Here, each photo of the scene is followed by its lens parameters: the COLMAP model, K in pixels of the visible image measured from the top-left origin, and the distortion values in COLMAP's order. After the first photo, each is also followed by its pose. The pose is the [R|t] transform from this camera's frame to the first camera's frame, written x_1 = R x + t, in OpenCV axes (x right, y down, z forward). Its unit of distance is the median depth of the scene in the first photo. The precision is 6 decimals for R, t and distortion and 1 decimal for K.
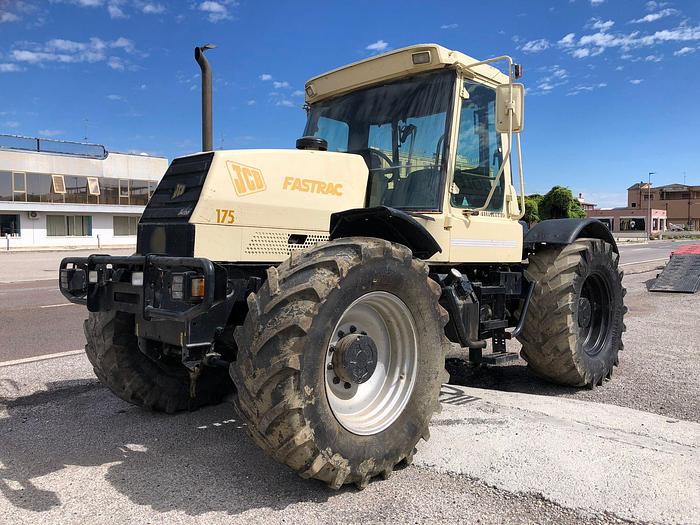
lens RADIAL K [[577.5, 0, 356.1], [0, 577.5, 260.6], [0, 0, 1]] dist [0.007350, 0.006207]
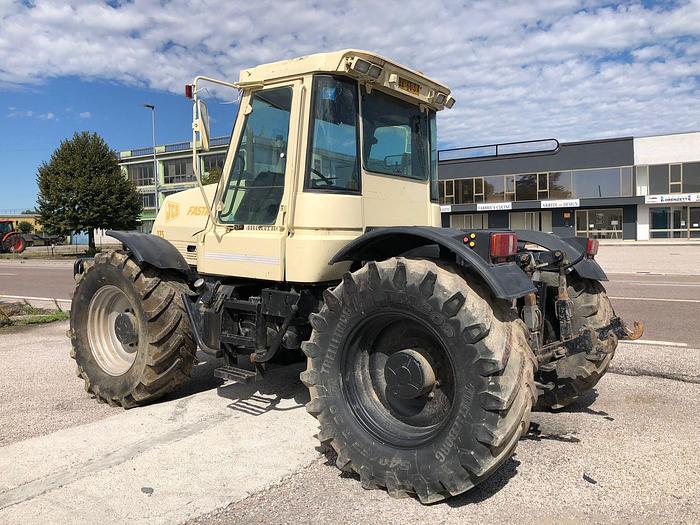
lens RADIAL K [[577.5, 0, 360.2], [0, 577.5, 258.0], [0, 0, 1]] dist [0.007350, 0.006207]
pose [[0.152711, 0.048133, -0.987098, 1.233371], [-0.029232, 0.998596, 0.044171, -0.079212], [0.987838, 0.022110, 0.153904, 1.047753]]
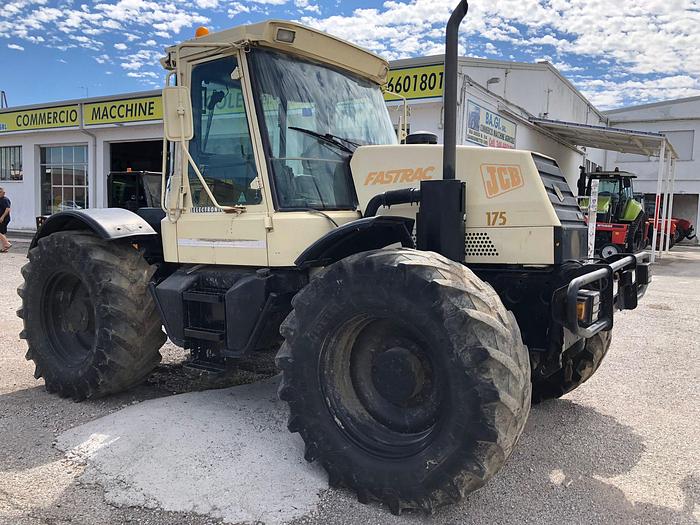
lens RADIAL K [[577.5, 0, 354.1], [0, 577.5, 257.3], [0, 0, 1]] dist [0.007350, 0.006207]
pose [[-0.175433, -0.078120, 0.981387, -1.022765], [0.019412, 0.996378, 0.082783, -0.082500], [-0.984300, 0.033574, -0.173281, 1.264155]]
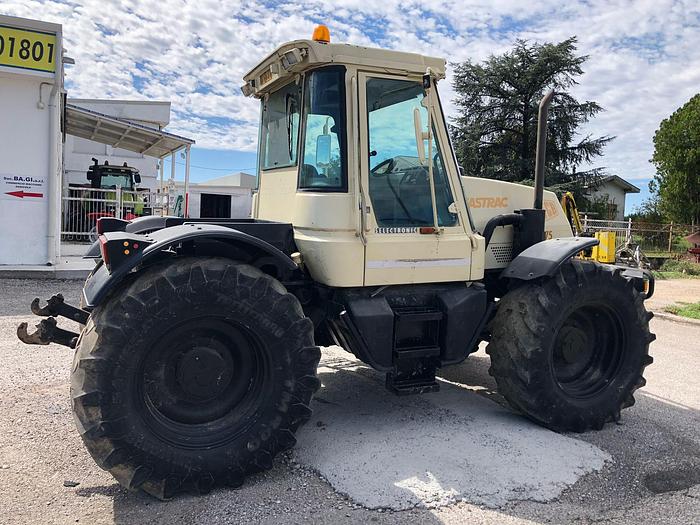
lens RADIAL K [[577.5, 0, 353.7], [0, 577.5, 258.8], [0, 0, 1]] dist [0.007350, 0.006207]
pose [[-0.931088, -0.059730, 0.359871, -0.337126], [-0.022547, 0.994041, 0.106652, -0.137641], [-0.364097, 0.091189, -0.926886, 2.216046]]
